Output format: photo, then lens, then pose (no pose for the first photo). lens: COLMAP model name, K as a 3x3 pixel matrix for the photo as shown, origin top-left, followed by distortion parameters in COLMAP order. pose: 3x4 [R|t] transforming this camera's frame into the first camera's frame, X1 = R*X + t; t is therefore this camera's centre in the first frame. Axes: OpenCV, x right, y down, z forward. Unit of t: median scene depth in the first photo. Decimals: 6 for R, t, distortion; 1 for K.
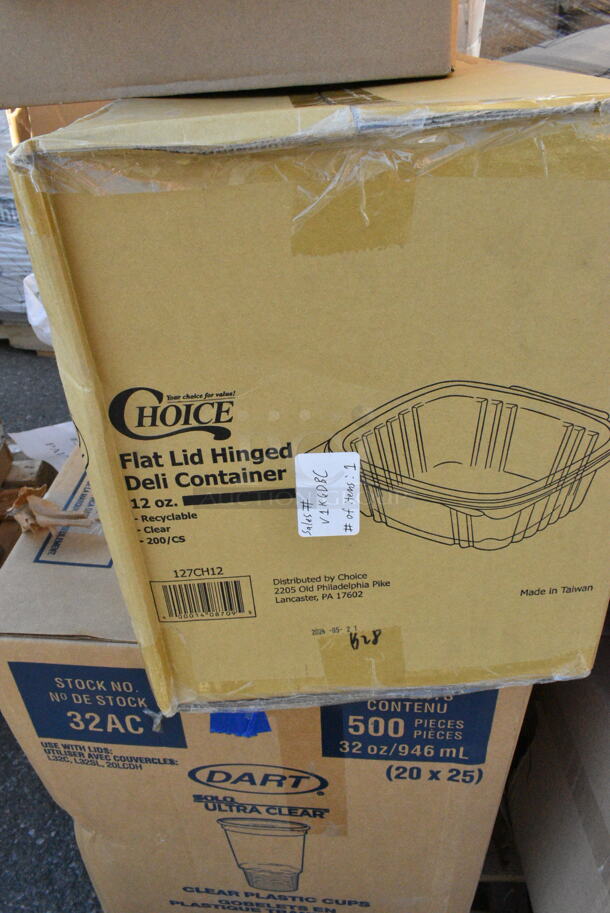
lens RADIAL K [[690.1, 0, 305.0], [0, 690.1, 456.5], [0, 0, 1]] dist [-0.001537, 0.000355]
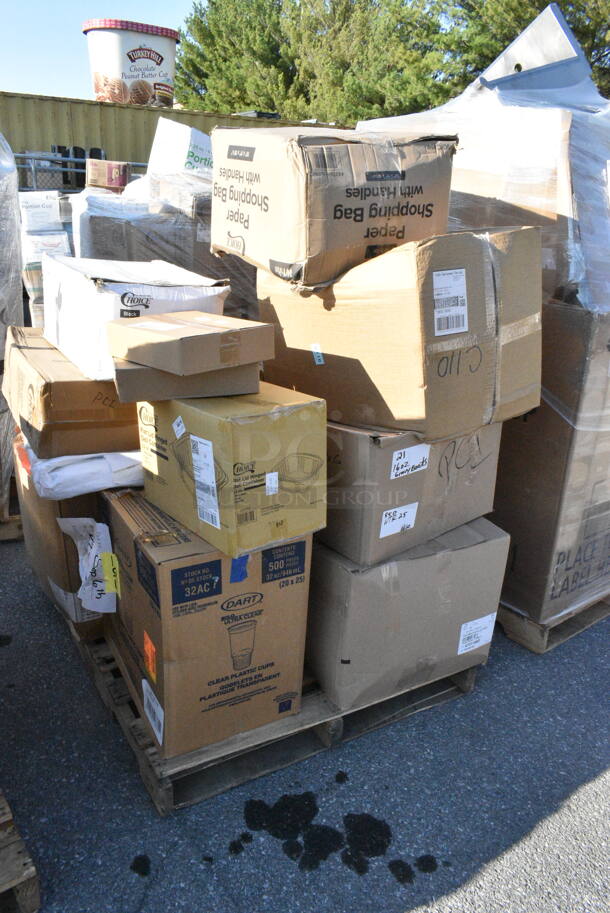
lens RADIAL K [[690.1, 0, 305.0], [0, 690.1, 456.5], [0, 0, 1]] dist [-0.001537, 0.000355]
pose [[0.820506, -0.123920, 0.558045, -1.812243], [0.268977, 0.945092, -0.185615, 0.622730], [-0.504402, 0.302399, 0.808785, -2.226515]]
